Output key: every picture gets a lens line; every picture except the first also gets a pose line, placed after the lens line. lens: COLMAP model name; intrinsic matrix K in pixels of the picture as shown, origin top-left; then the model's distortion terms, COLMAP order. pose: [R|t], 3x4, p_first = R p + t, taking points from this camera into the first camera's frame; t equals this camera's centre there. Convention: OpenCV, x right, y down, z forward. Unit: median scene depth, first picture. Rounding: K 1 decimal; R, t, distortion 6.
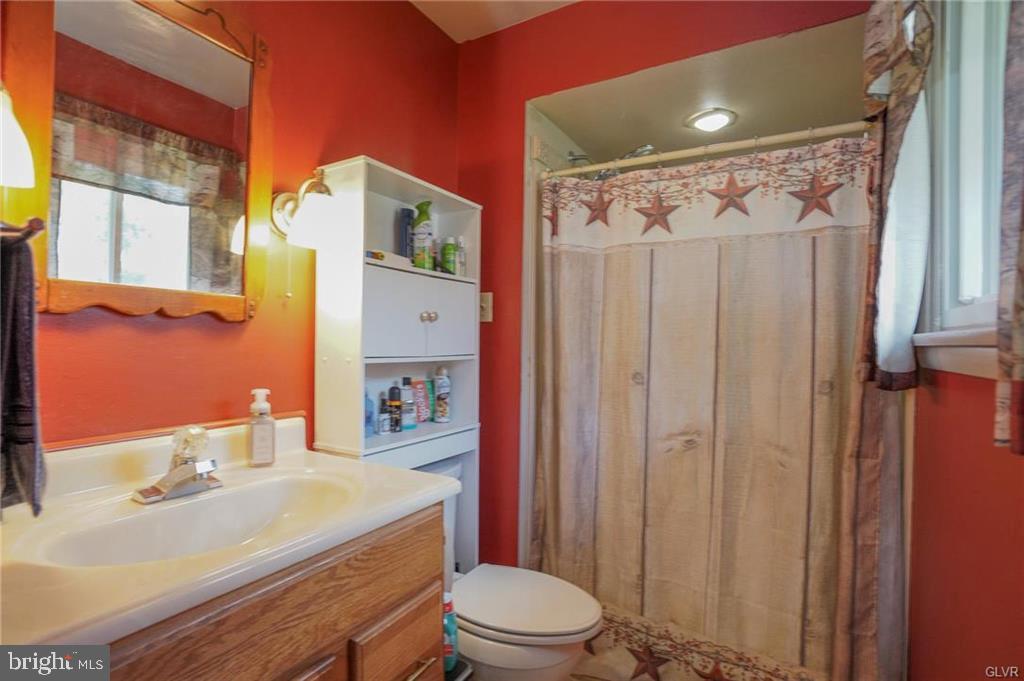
lens RADIAL K [[505.3, 0, 505.0], [0, 505.3, 339.2], [0, 0, 1]] dist [-0.075898, 0.035401]
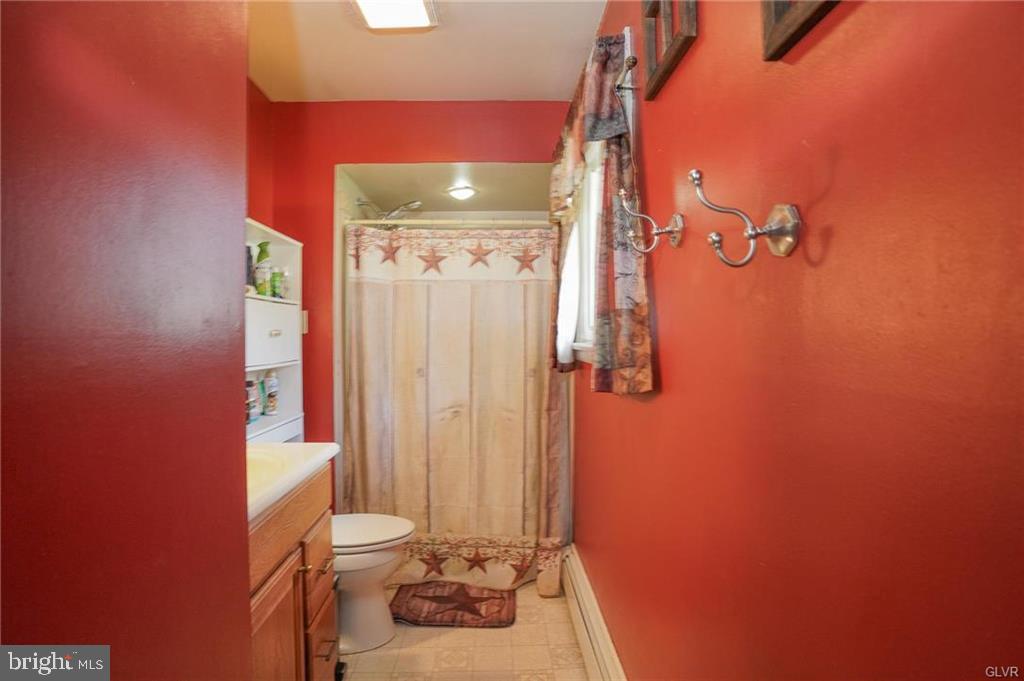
lens RADIAL K [[505.3, 0, 502.5], [0, 505.3, 335.3], [0, 0, 1]] dist [-0.075898, 0.035401]
pose [[0.851204, -0.014546, 0.524633, -0.313453], [0.009747, 0.999882, 0.011909, -0.047395], [-0.524744, -0.005023, 0.851245, -0.390636]]
